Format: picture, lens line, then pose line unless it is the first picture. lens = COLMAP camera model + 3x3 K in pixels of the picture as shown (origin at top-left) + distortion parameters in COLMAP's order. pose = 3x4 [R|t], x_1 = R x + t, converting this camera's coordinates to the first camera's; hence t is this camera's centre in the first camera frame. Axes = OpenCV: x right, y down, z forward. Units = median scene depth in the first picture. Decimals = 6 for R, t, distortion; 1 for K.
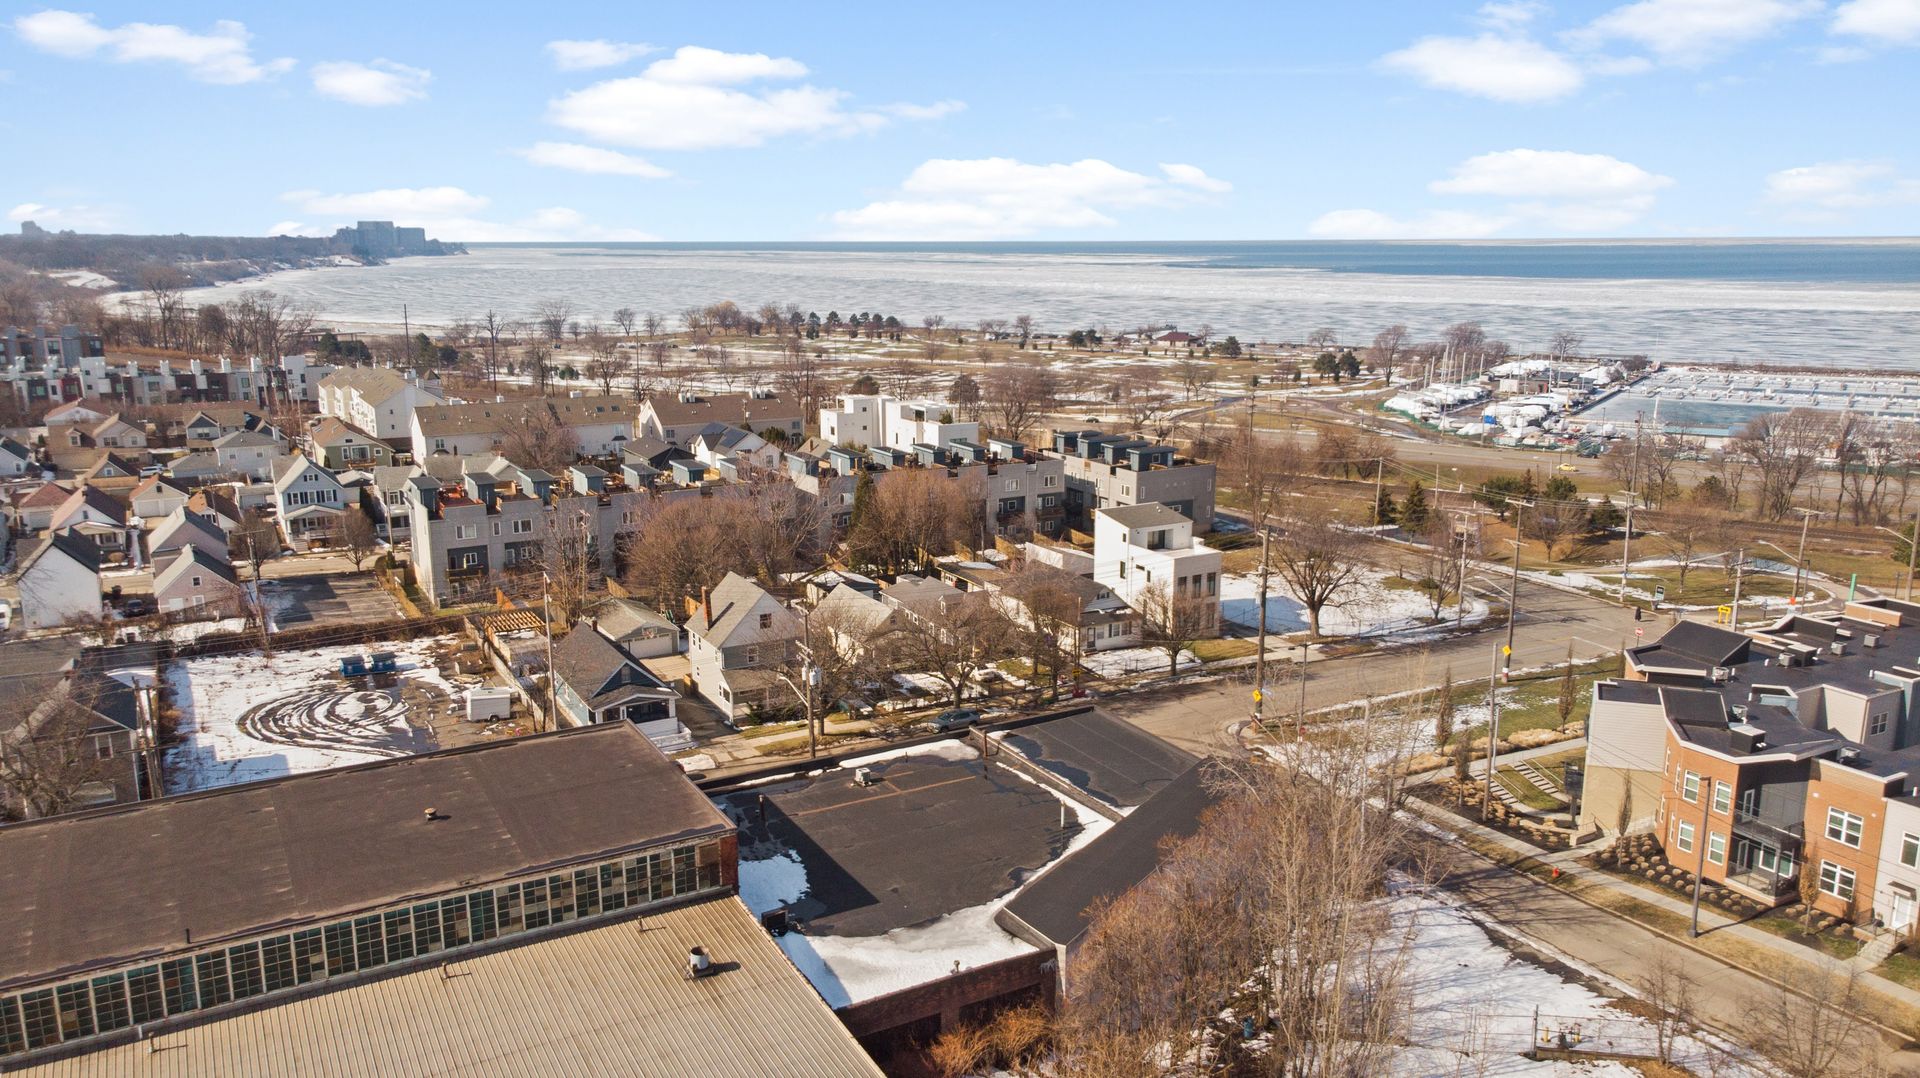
lens RADIAL K [[1406.6, 0, 958.9], [0, 1406.6, 537.4], [0, 0, 1]] dist [0.028288, 0.010050]
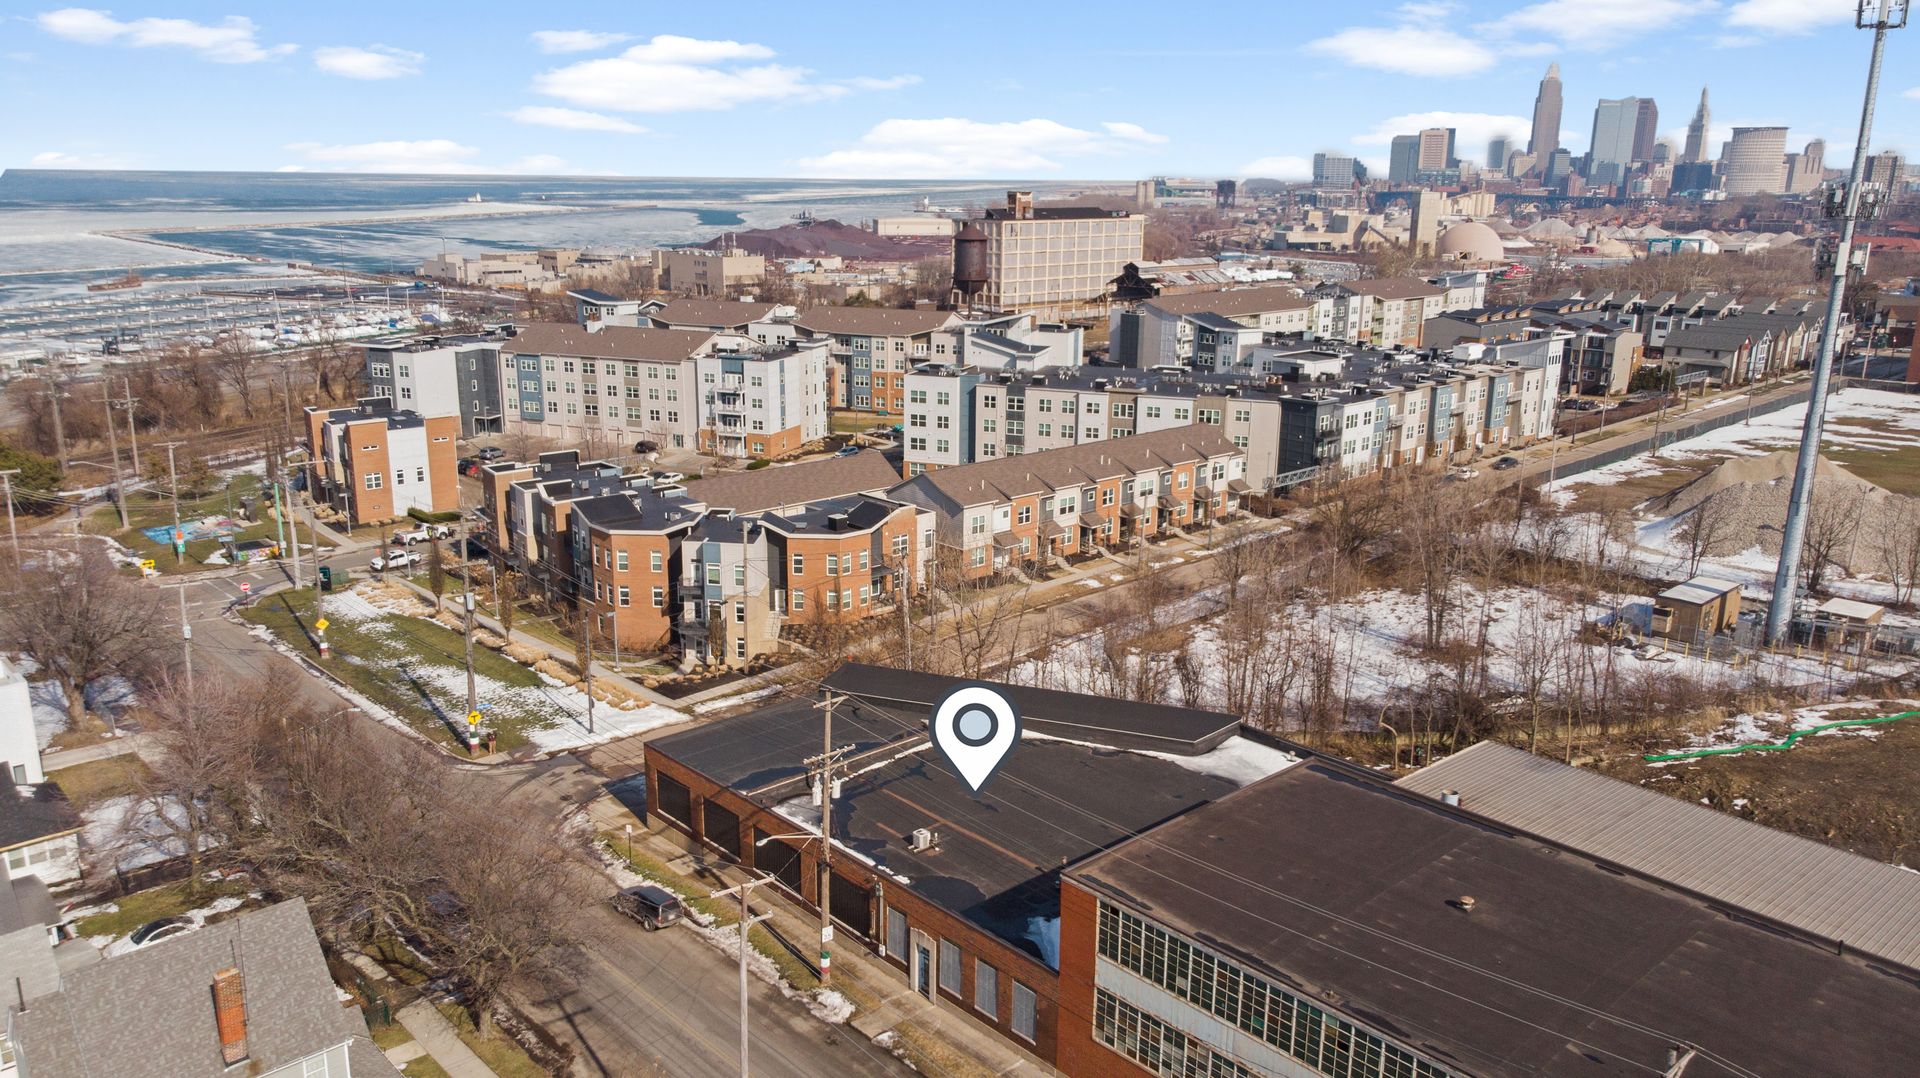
lens RADIAL K [[1406.6, 0, 958.9], [0, 1406.6, 537.4], [0, 0, 1]] dist [0.028288, 0.010050]
pose [[-0.233575, -0.242061, 0.941727, -0.576786], [0.193706, 0.937520, 0.289024, -0.162940], [-0.952849, 0.249927, -0.172092, 0.777944]]
